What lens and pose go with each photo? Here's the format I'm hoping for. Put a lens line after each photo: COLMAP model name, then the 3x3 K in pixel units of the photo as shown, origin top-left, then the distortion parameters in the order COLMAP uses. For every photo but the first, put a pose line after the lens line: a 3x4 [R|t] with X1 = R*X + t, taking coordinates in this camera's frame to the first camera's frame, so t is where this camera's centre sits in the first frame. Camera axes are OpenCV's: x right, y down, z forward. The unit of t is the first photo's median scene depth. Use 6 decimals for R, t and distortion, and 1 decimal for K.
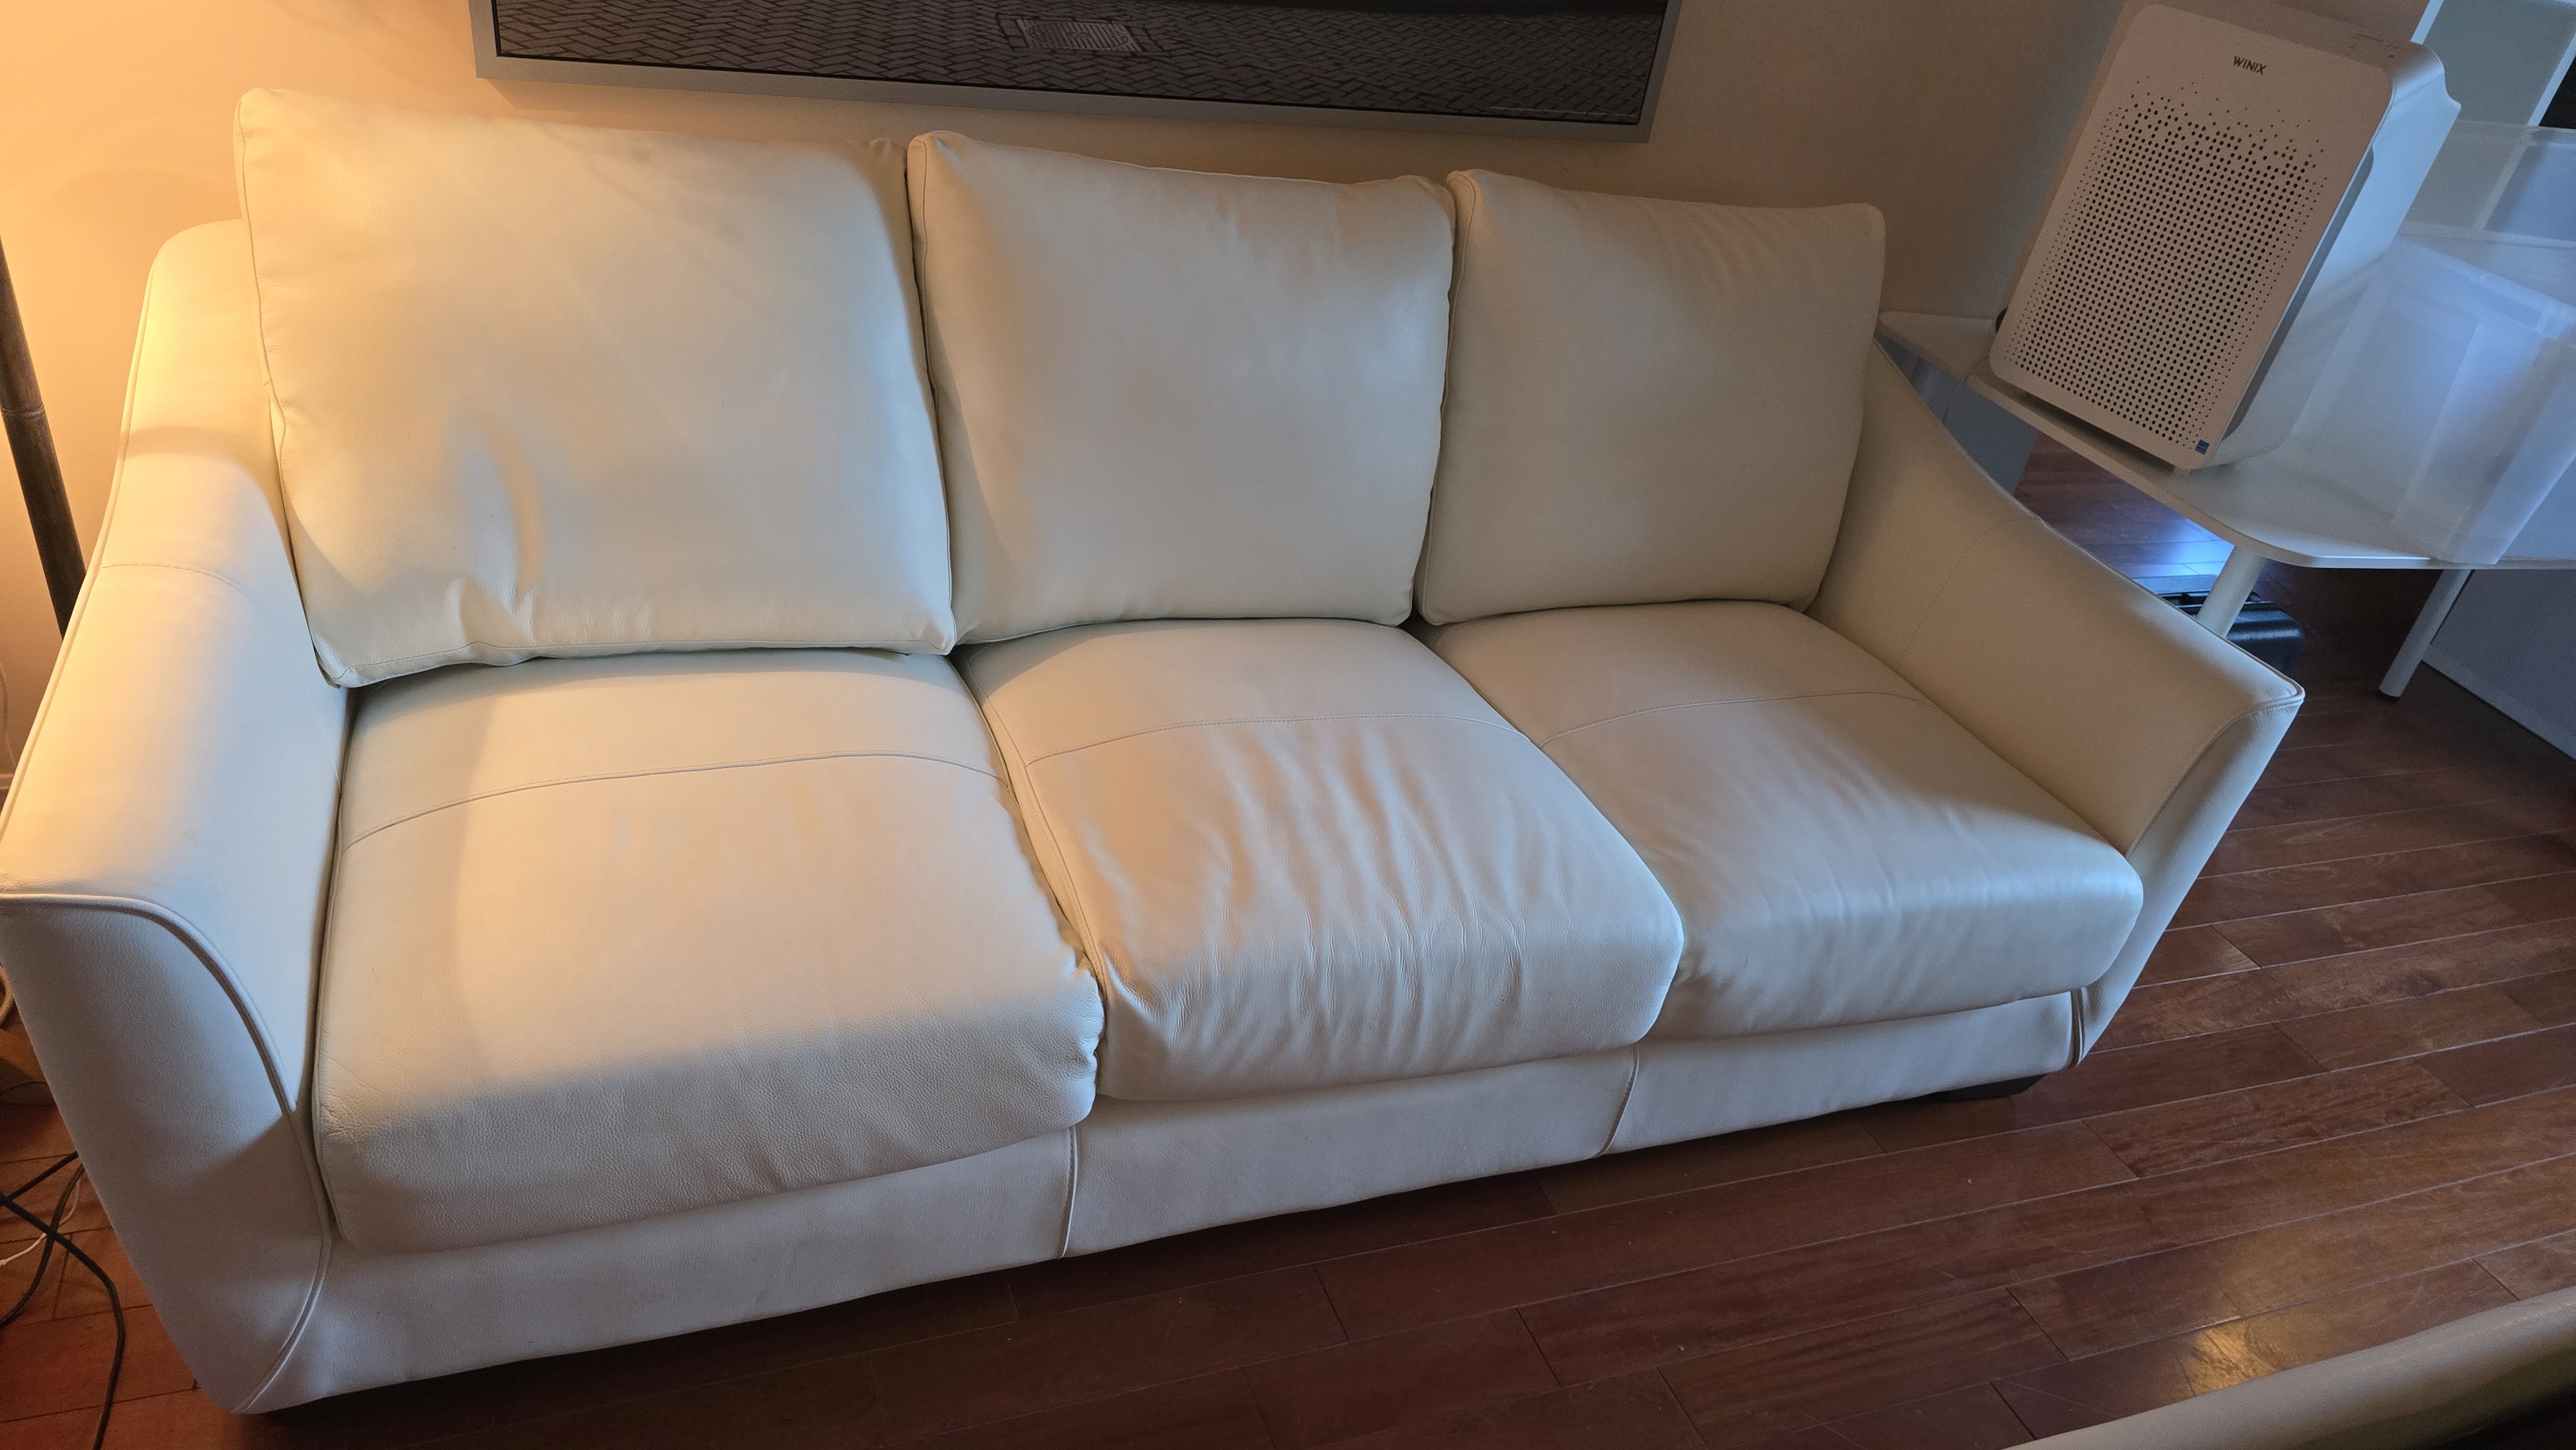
lens RADIAL K [[1746.6, 0, 1280.4], [0, 1746.6, 773.4], [0, 0, 1]] dist [0.043389, -0.038891]
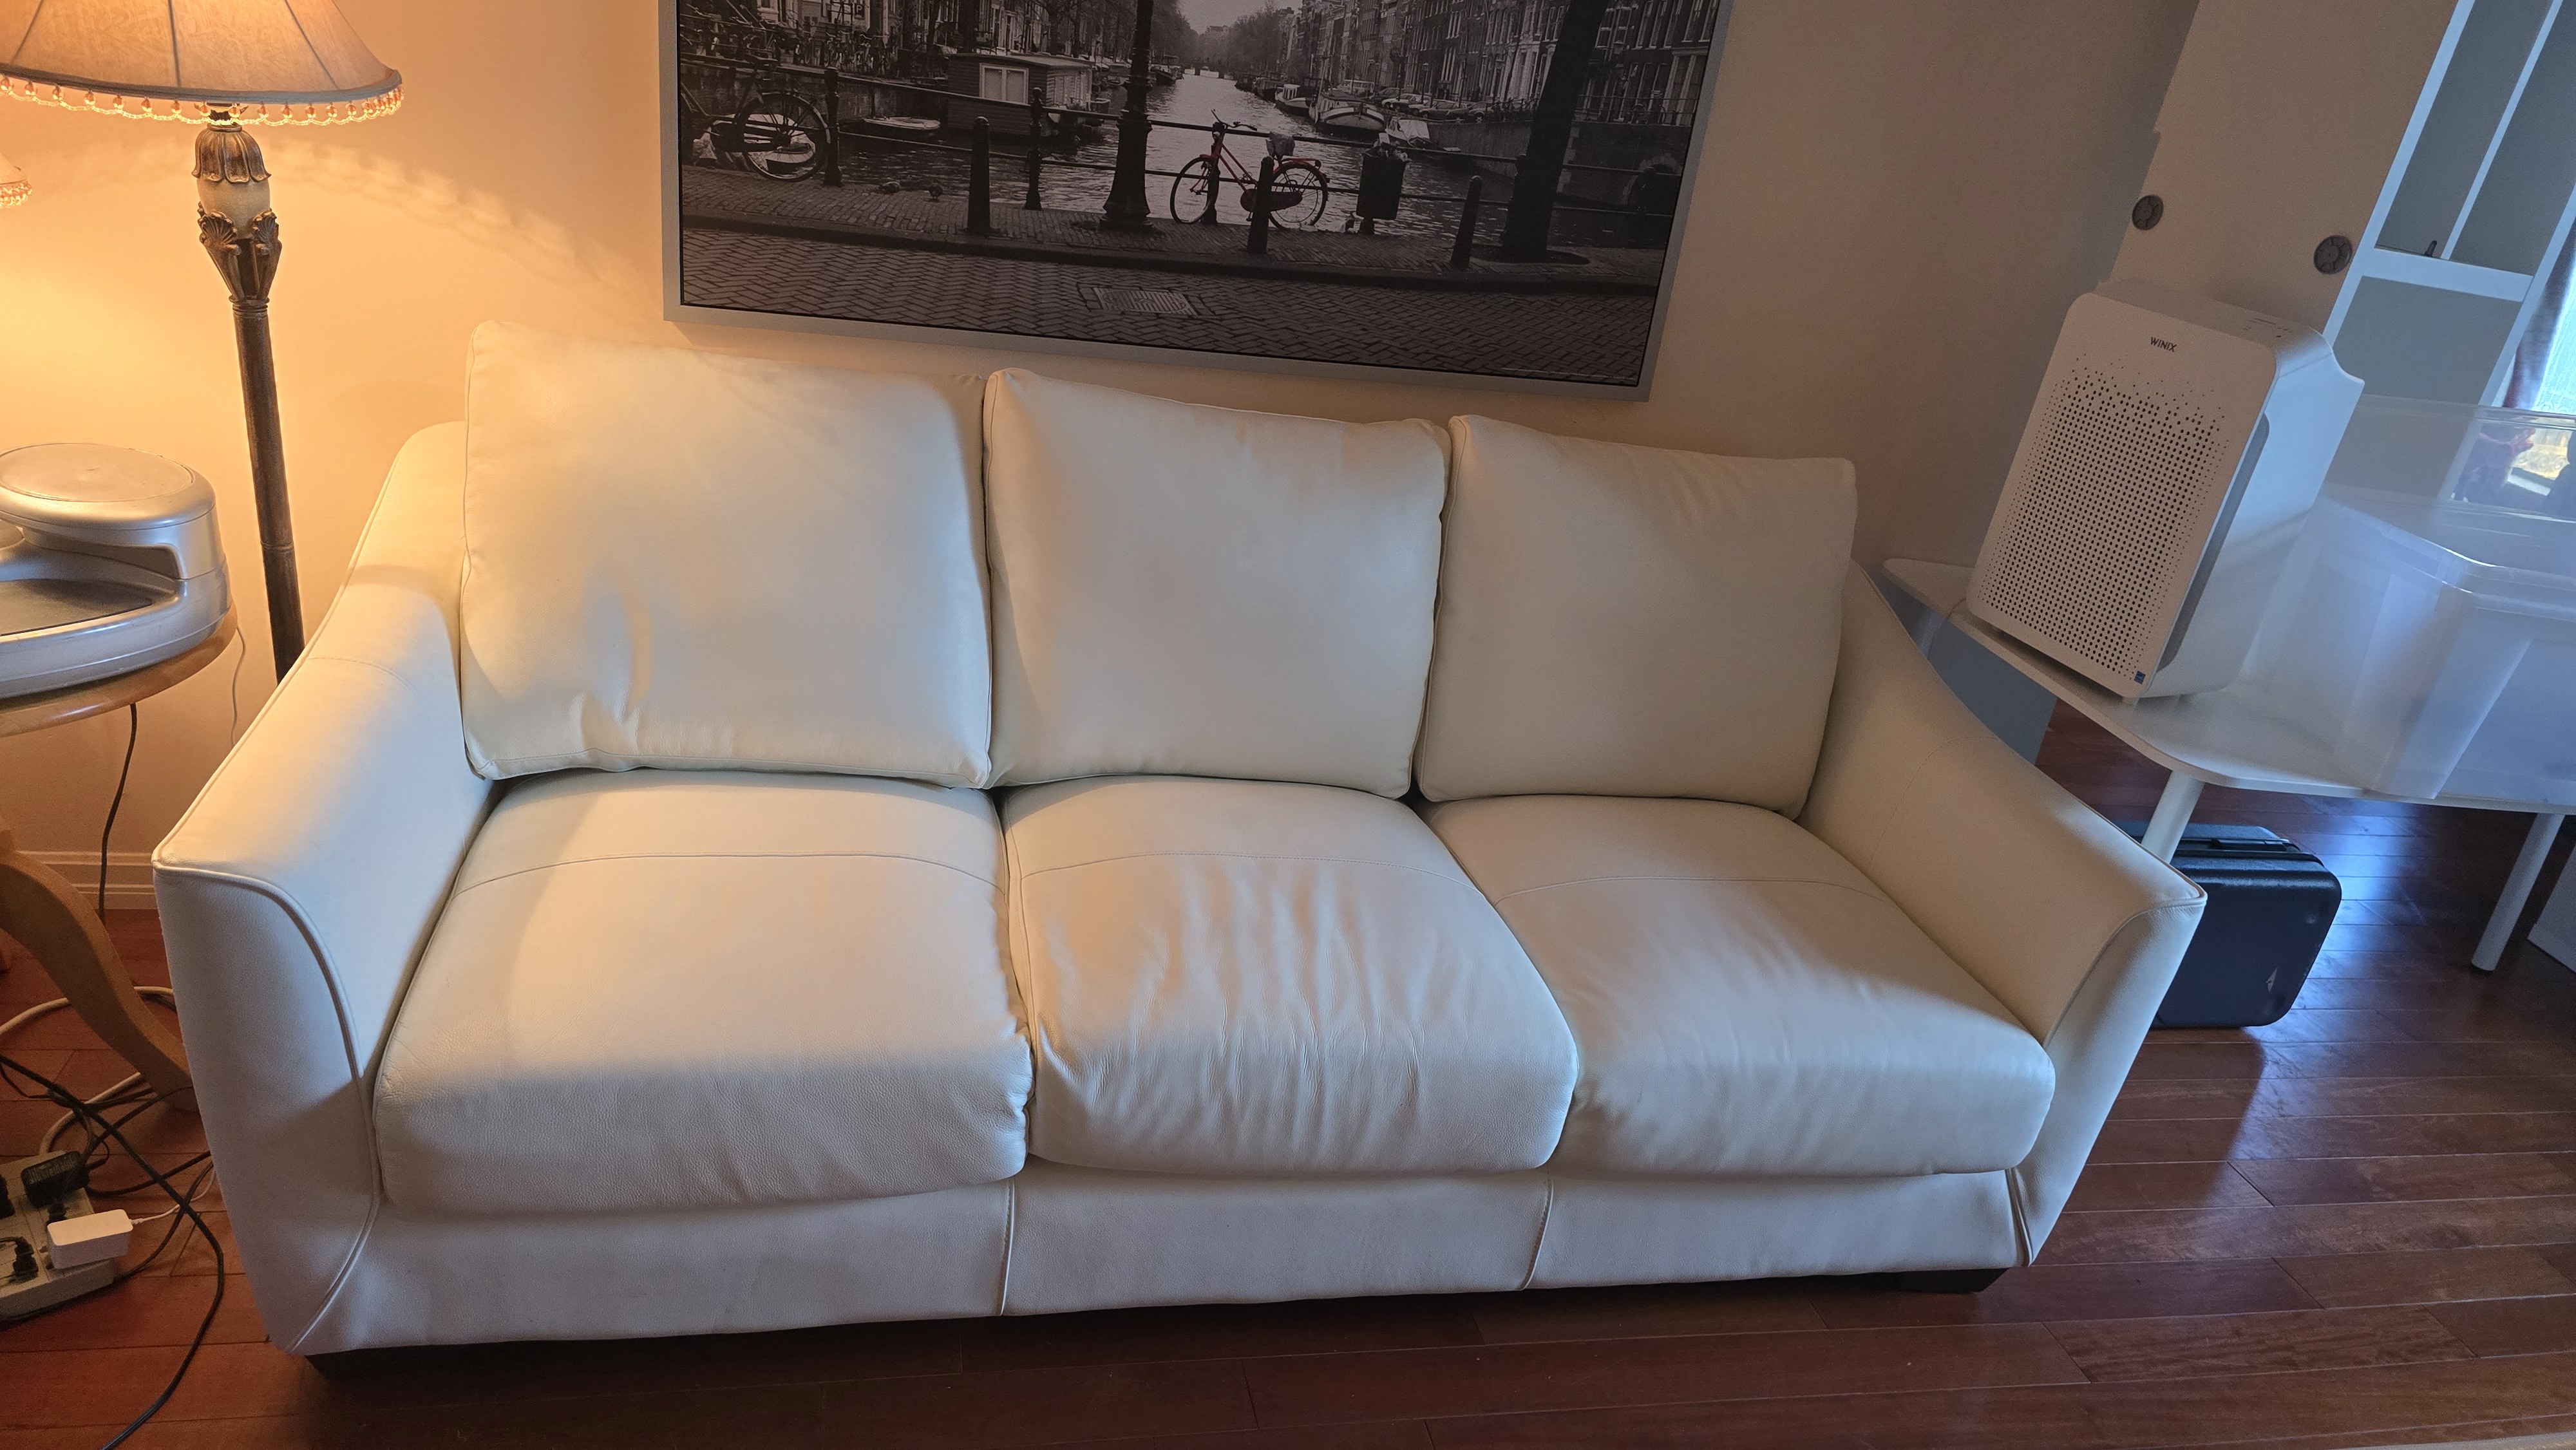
lens RADIAL K [[1740.3, 0, 1288.0], [0, 1740.3, 725.0], [0, 0, 1]] dist [0.049260, -0.042455]
pose [[0.989917, 0.049340, -0.132778, 0.171057], [-0.072600, 0.981621, -0.176491, 0.082948], [0.121629, 0.184351, 0.975306, -0.127880]]
